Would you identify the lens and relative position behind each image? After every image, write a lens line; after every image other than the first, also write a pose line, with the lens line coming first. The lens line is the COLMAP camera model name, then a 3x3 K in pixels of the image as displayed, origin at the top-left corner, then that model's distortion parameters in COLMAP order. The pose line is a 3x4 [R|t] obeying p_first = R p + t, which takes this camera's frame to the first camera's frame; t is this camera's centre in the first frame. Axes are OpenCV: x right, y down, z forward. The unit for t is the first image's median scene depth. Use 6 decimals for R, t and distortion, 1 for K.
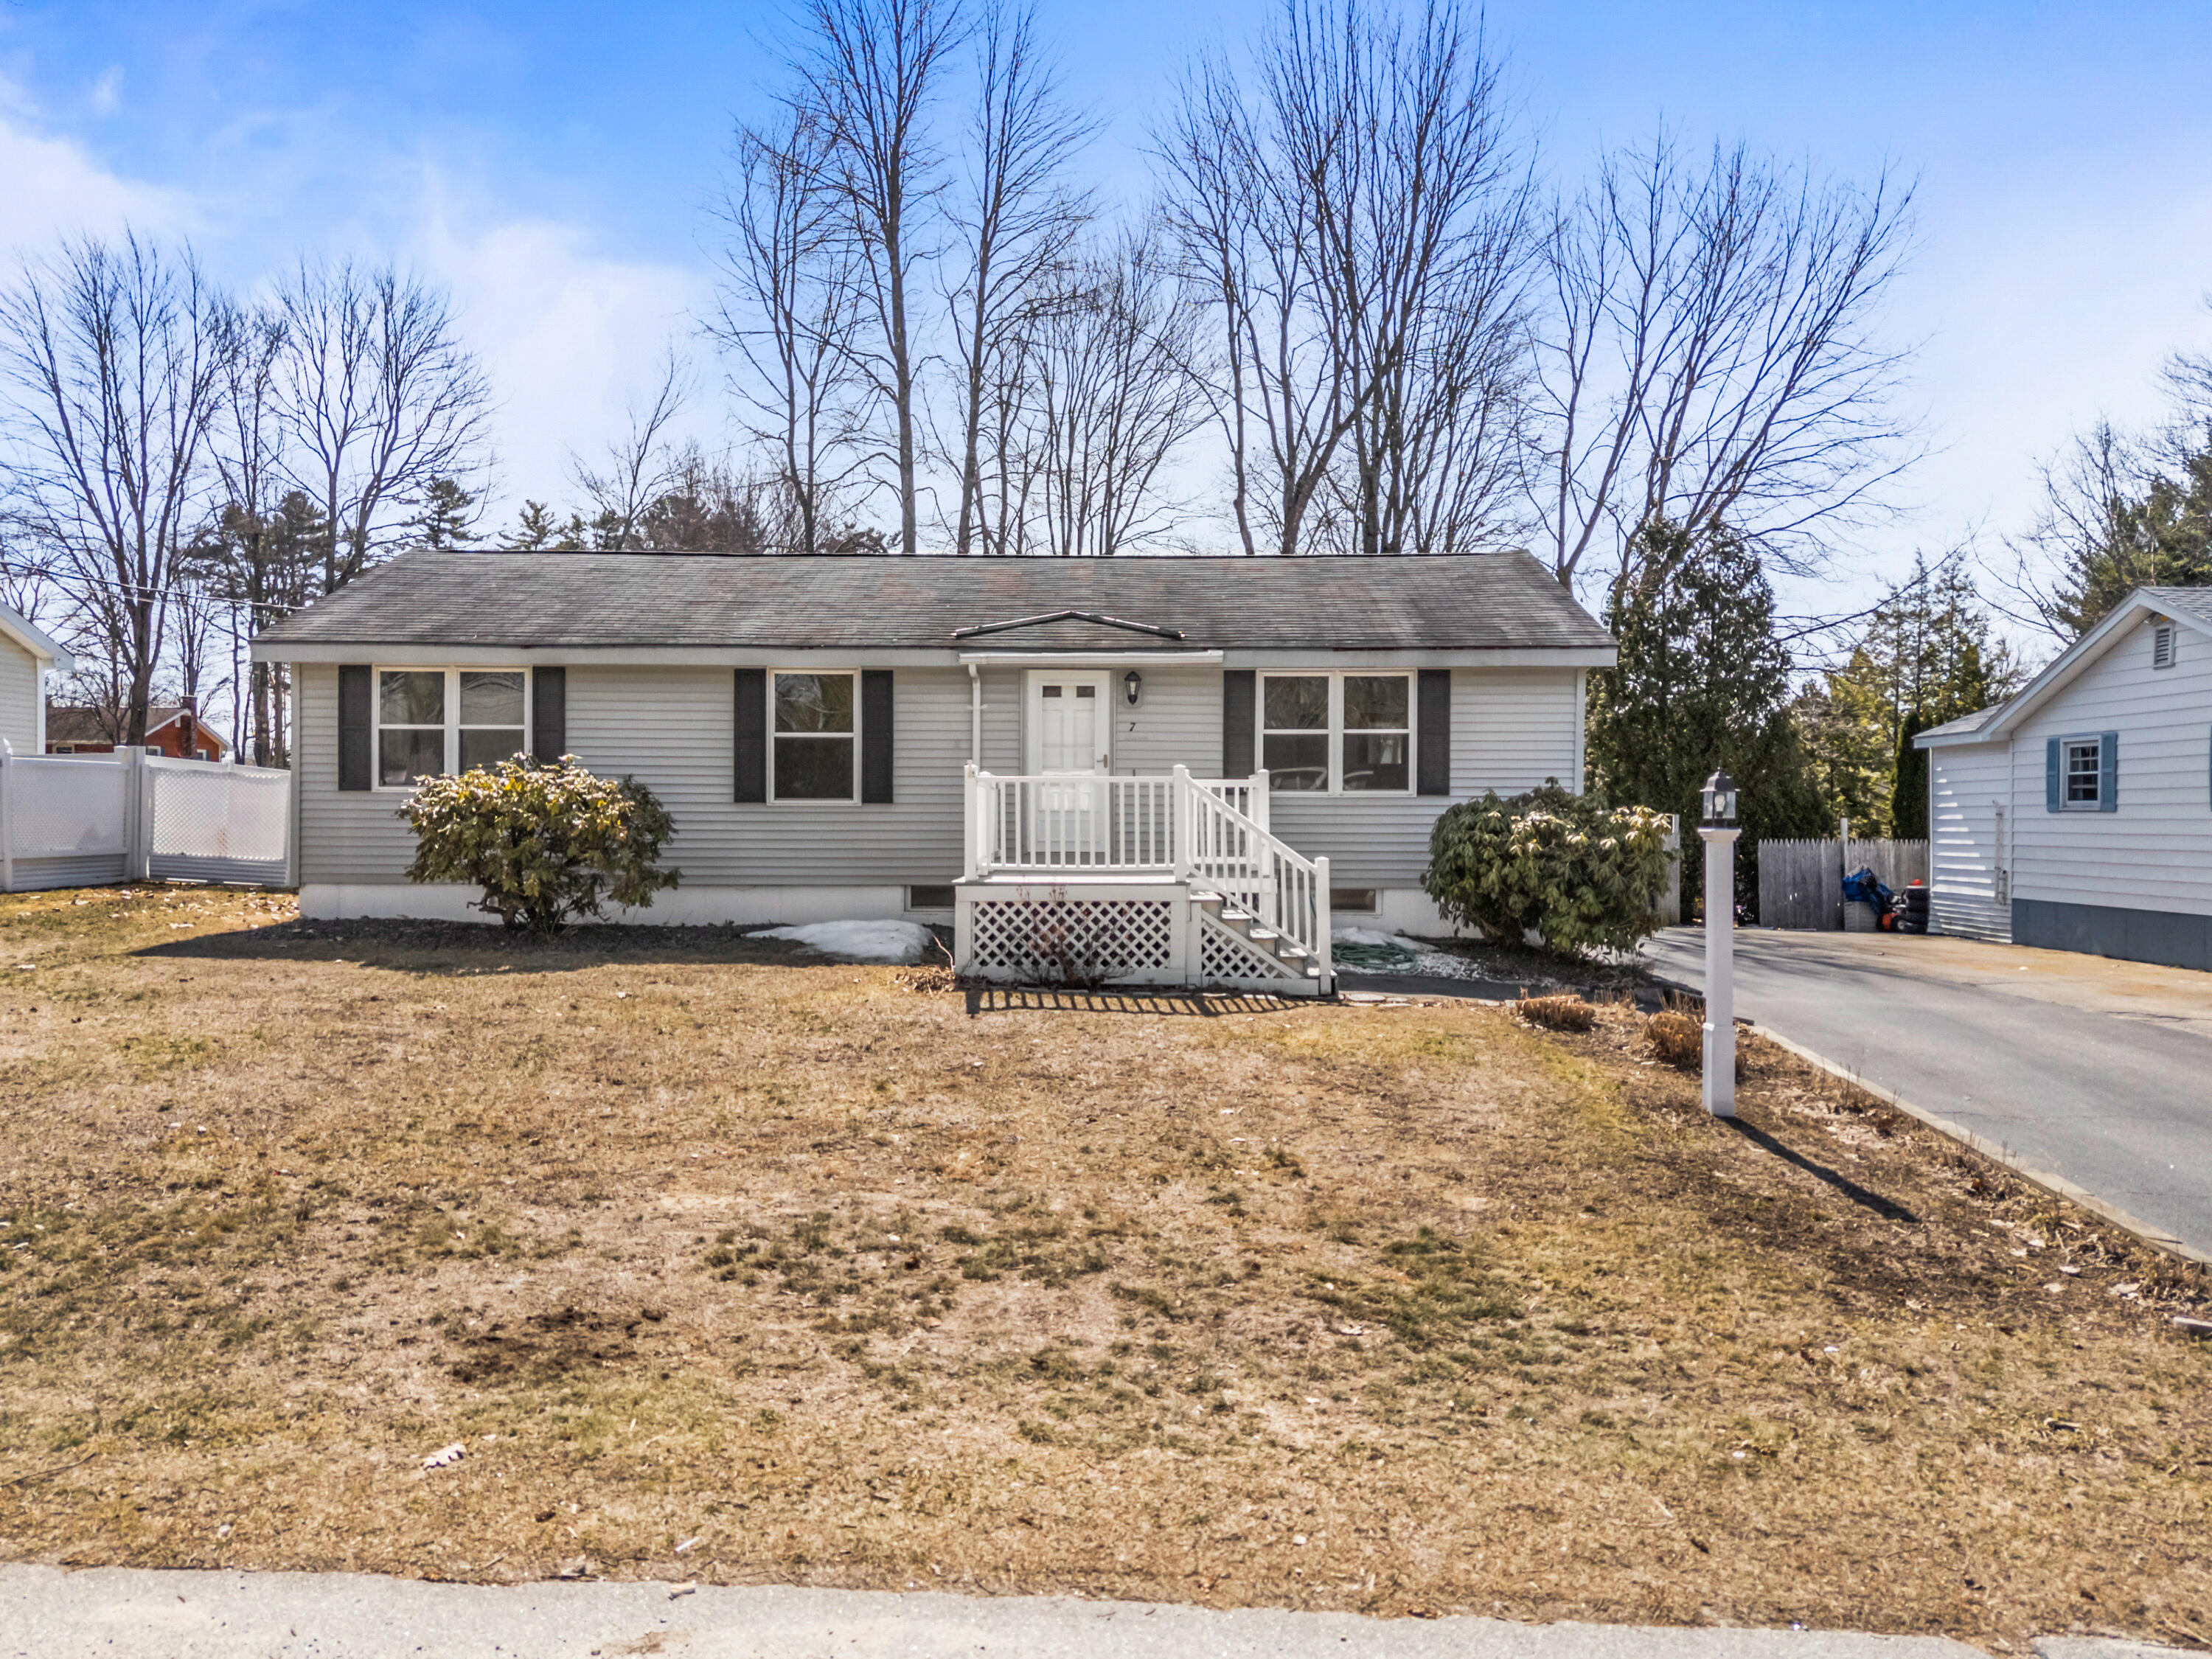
lens RADIAL K [[1590.1, 0, 1084.5], [0, 1590.1, 821.0], [0, 0, 1]] dist [0.140714, -0.172262]
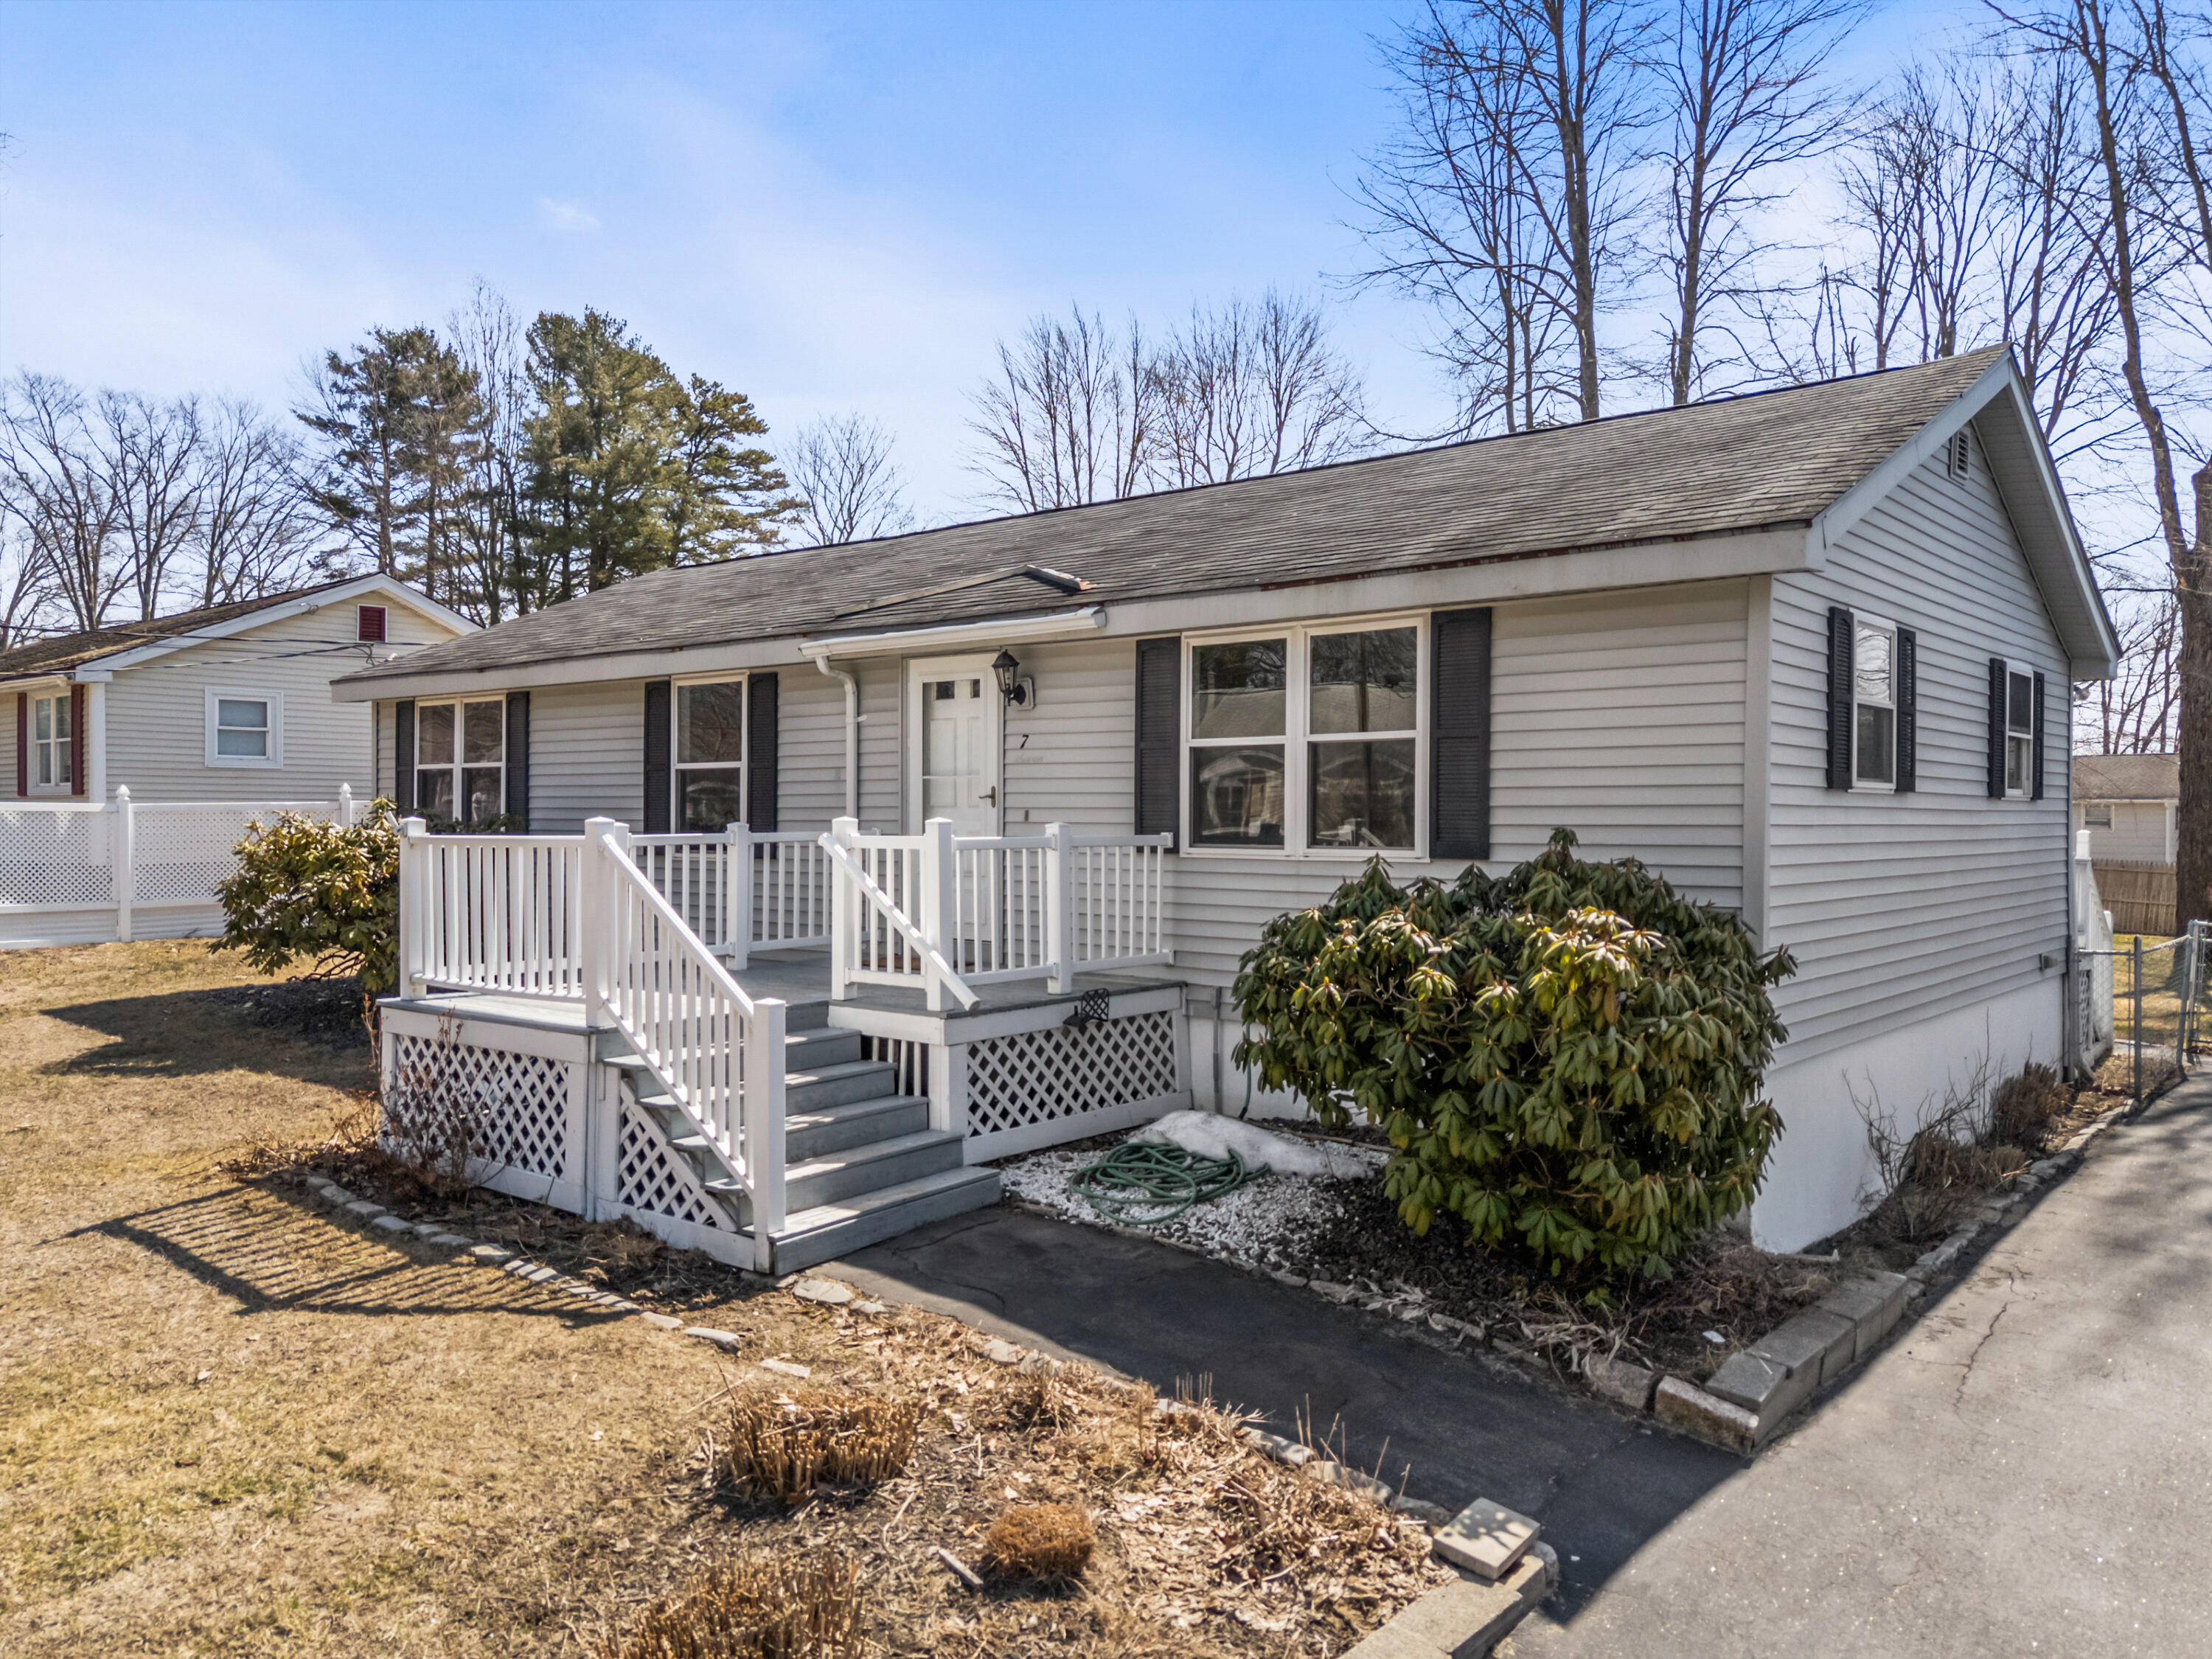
lens RADIAL K [[1590.1, 0, 1084.5], [0, 1590.1, 821.0], [0, 0, 1]] dist [0.140714, -0.172262]
pose [[0.764321, 0.001355, -0.644834, 0.448529], [-0.002363, 0.999997, -0.000700, -0.027707], [0.644832, 0.002058, 0.764322, 0.540001]]
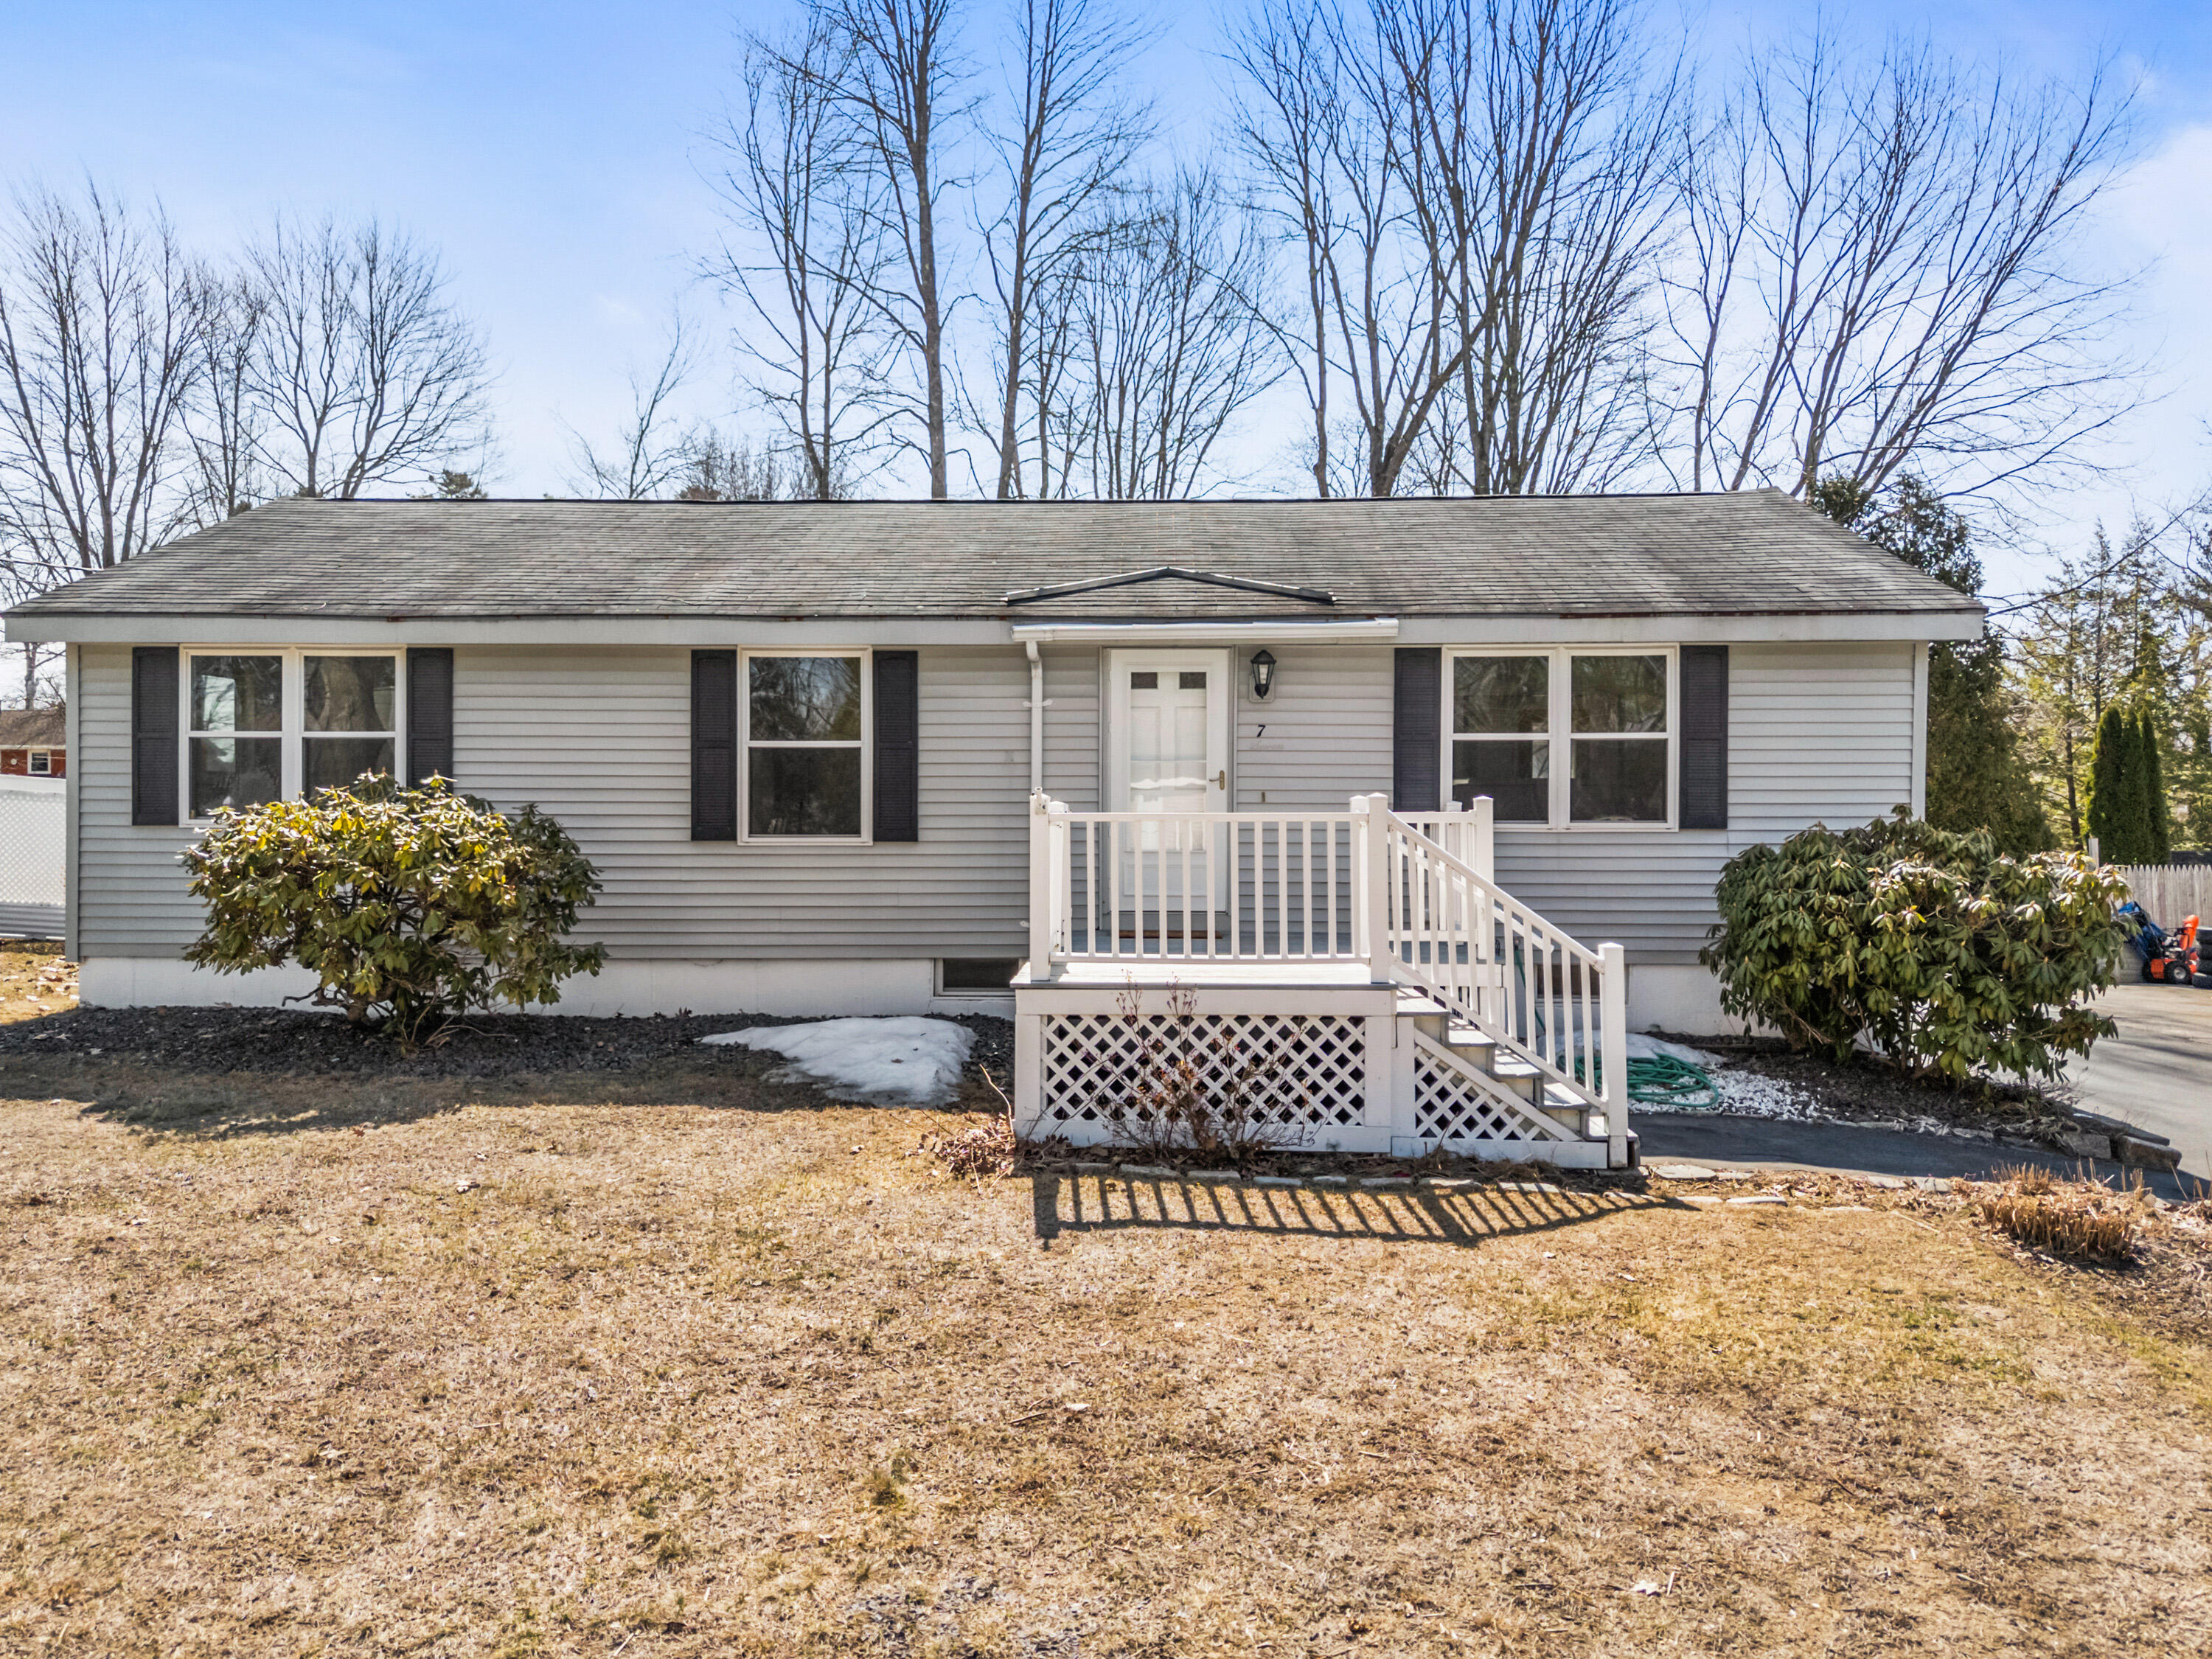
lens RADIAL K [[1590.1, 0, 1084.5], [0, 1590.1, 821.0], [0, 0, 1]] dist [0.140714, -0.172262]
pose [[0.999825, -0.001814, -0.018644, -0.033885], [0.001821, 0.999998, 0.000343, -0.020120], [0.018643, -0.000377, 0.999826, 0.302125]]
